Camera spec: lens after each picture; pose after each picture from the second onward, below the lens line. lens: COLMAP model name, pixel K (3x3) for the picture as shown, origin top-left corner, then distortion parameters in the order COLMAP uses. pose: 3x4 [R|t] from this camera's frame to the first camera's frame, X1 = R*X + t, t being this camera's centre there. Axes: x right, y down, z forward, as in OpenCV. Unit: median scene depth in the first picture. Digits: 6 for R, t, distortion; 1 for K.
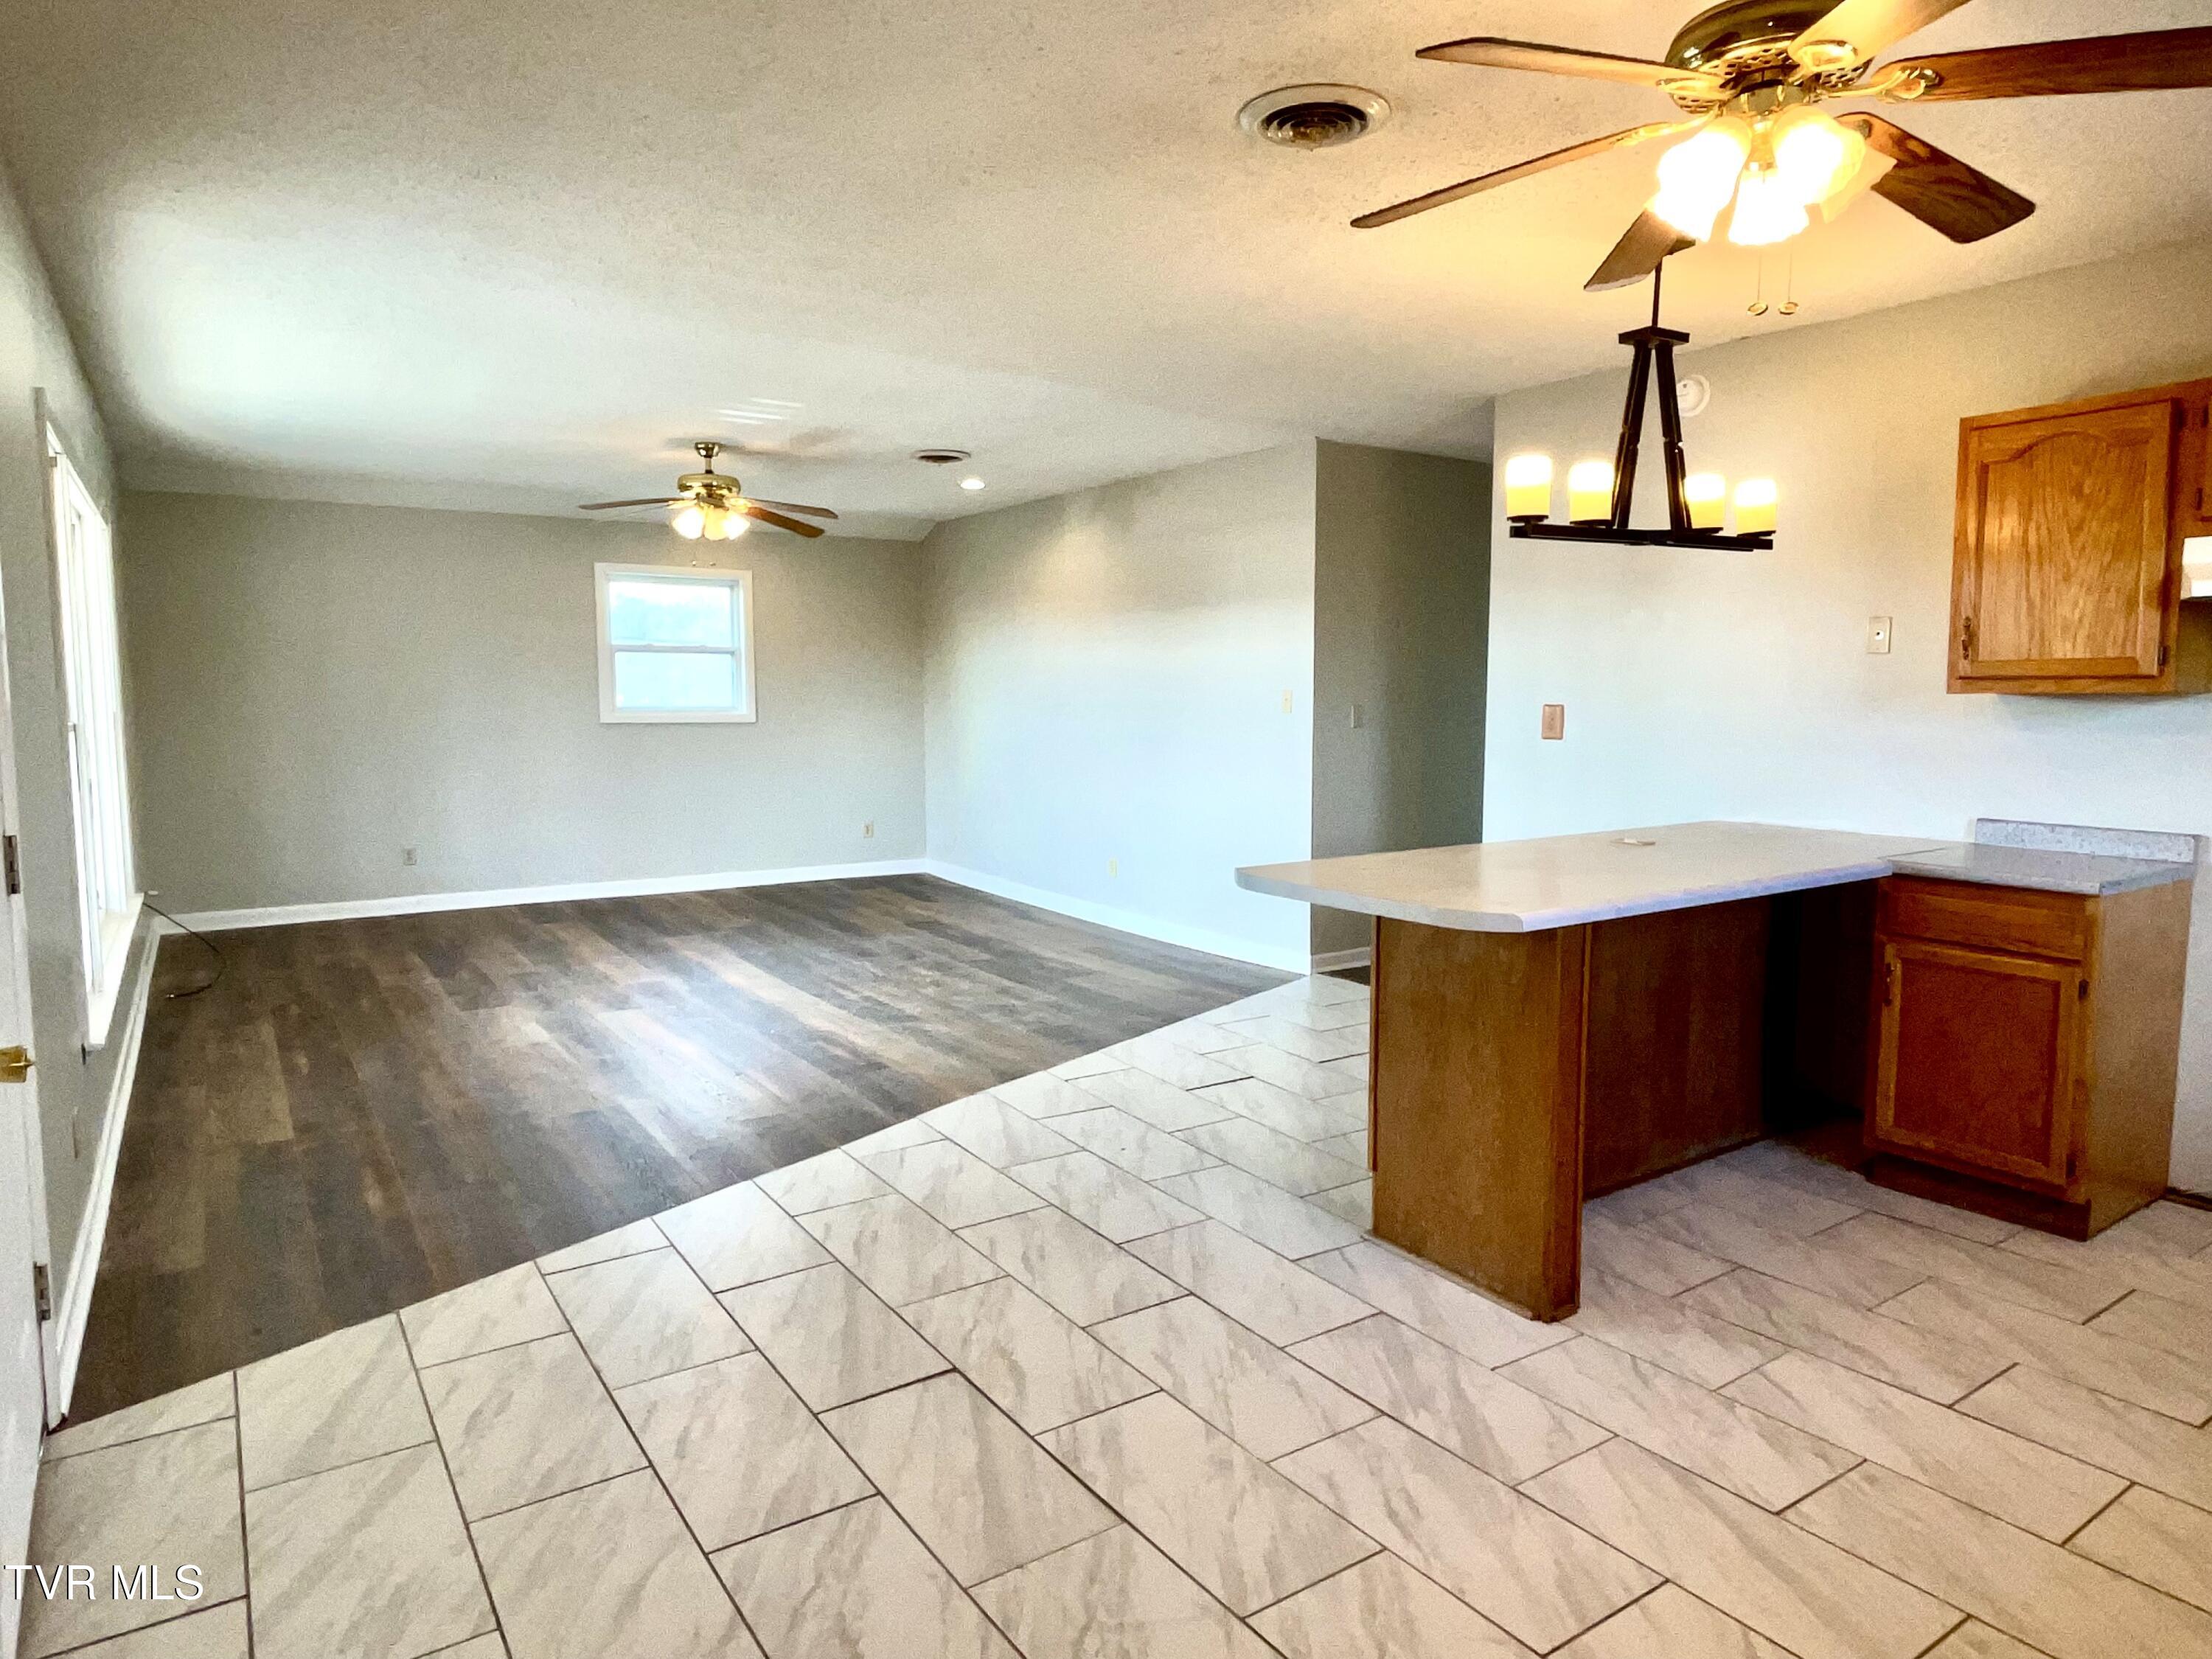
lens RADIAL K [[1321.2, 0, 1137.4], [0, 1321.2, 841.9], [0, 0, 1]] dist [-0.009497, -0.003110]
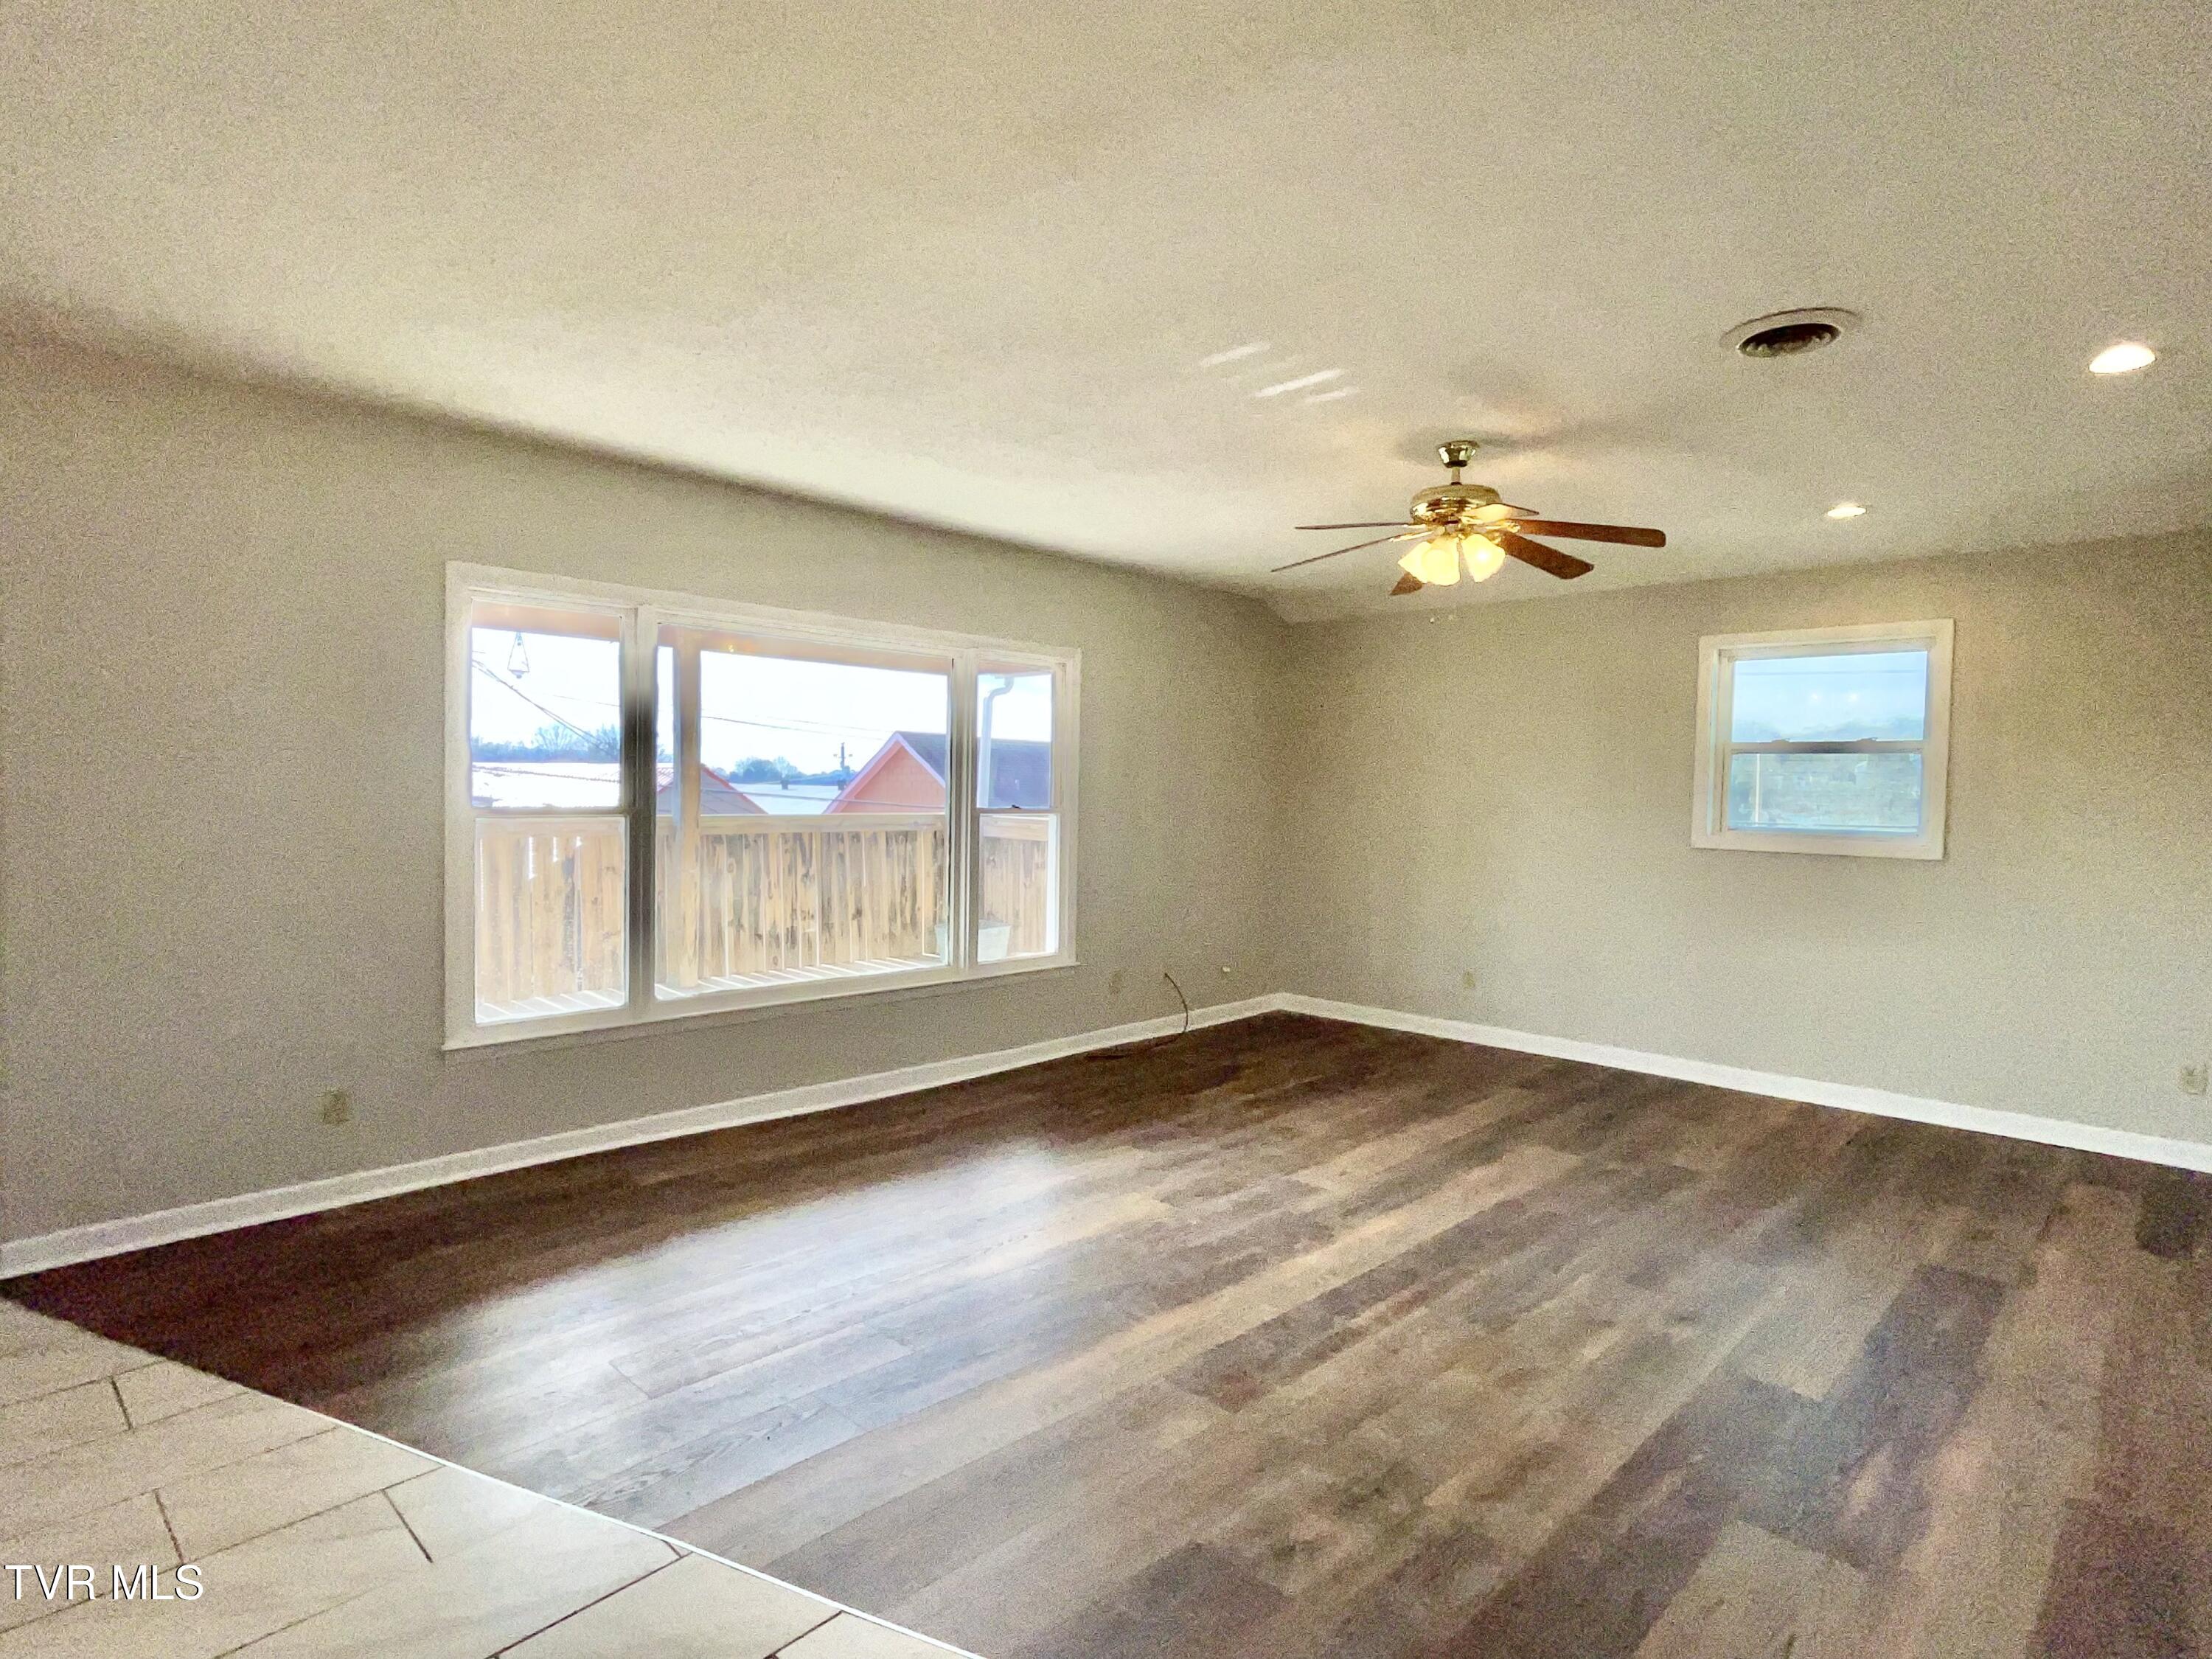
lens RADIAL K [[1181.6, 0, 1099.5], [0, 1181.6, 825.4], [0, 0, 1]] dist [-0.004376, 0.000272]
pose [[0.186386, 0.030708, -0.981997, 0.430165], [-0.128587, 0.991676, 0.006604, -0.142323], [0.974025, 0.125041, 0.188783, 1.223146]]
